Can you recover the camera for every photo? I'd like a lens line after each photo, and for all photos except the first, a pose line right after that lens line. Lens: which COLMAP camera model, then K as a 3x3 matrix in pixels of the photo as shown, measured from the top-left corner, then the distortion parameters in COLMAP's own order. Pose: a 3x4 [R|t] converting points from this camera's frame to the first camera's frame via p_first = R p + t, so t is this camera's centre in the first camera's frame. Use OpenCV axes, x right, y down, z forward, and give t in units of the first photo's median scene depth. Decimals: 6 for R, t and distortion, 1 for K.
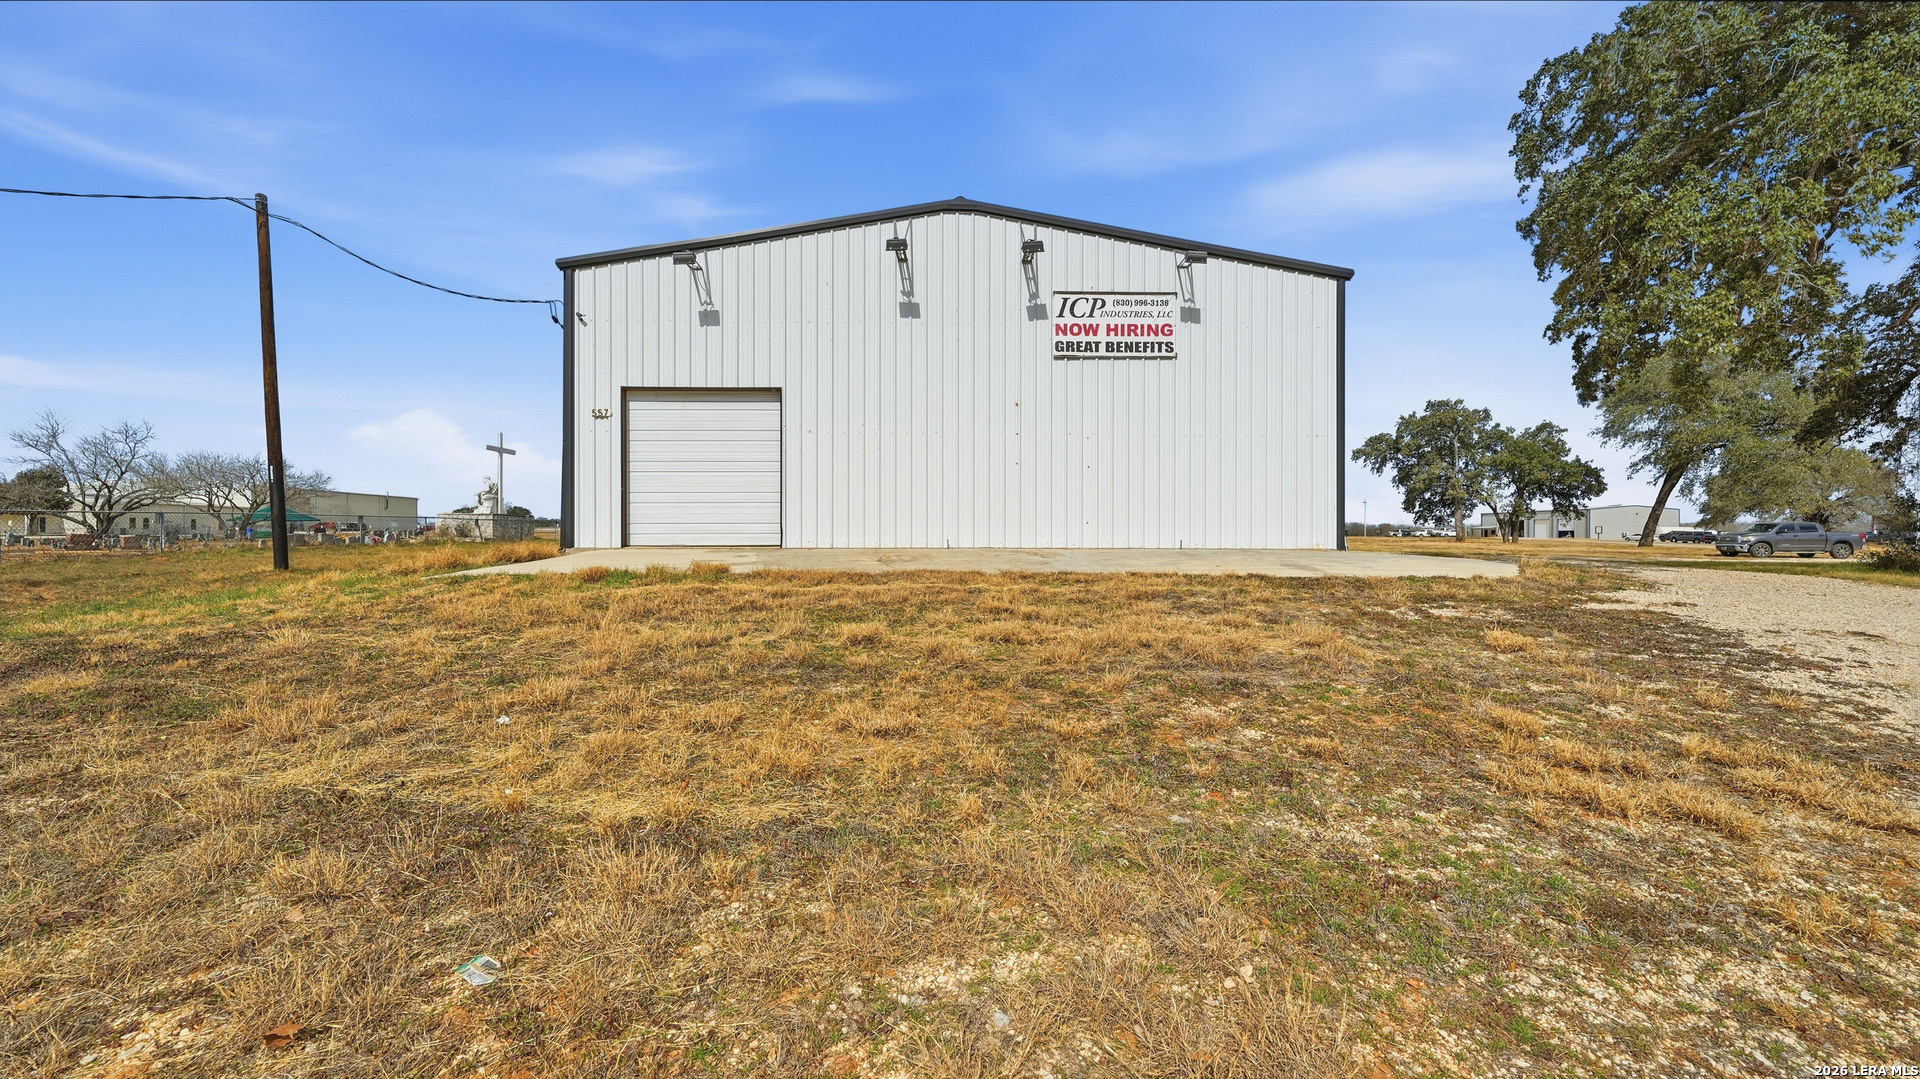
lens RADIAL K [[745.1, 0, 960.8], [0, 745.1, 544.8], [0, 0, 1]] dist [0.001640, 0.000224]
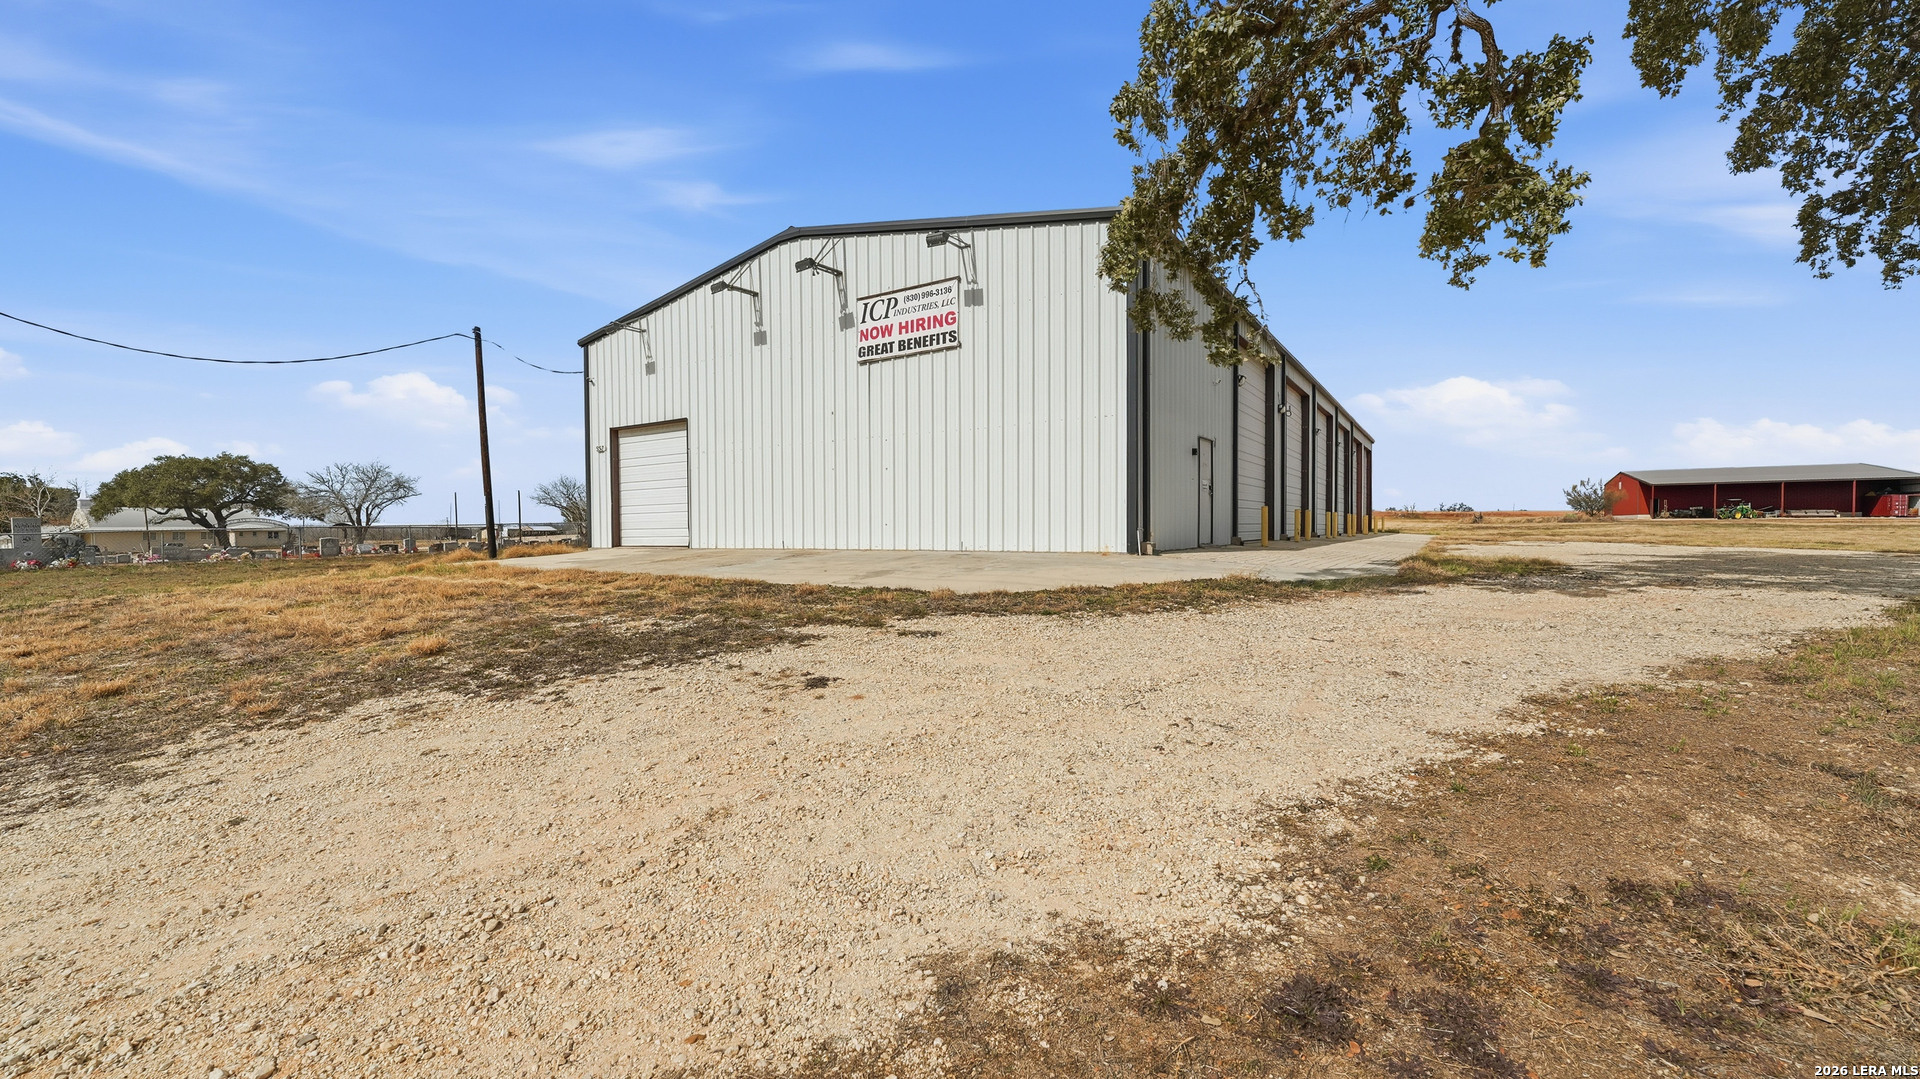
lens RADIAL K [[776.1, 0, 954.3], [0, 776.1, 544.4], [0, 0, 1]] dist [-0.002222, 0.000105]
pose [[0.824539, 0.001978, -0.565801, 0.835187], [0.006502, 0.999895, 0.012972, -0.016419], [0.565767, -0.014375, 0.824440, 0.193519]]
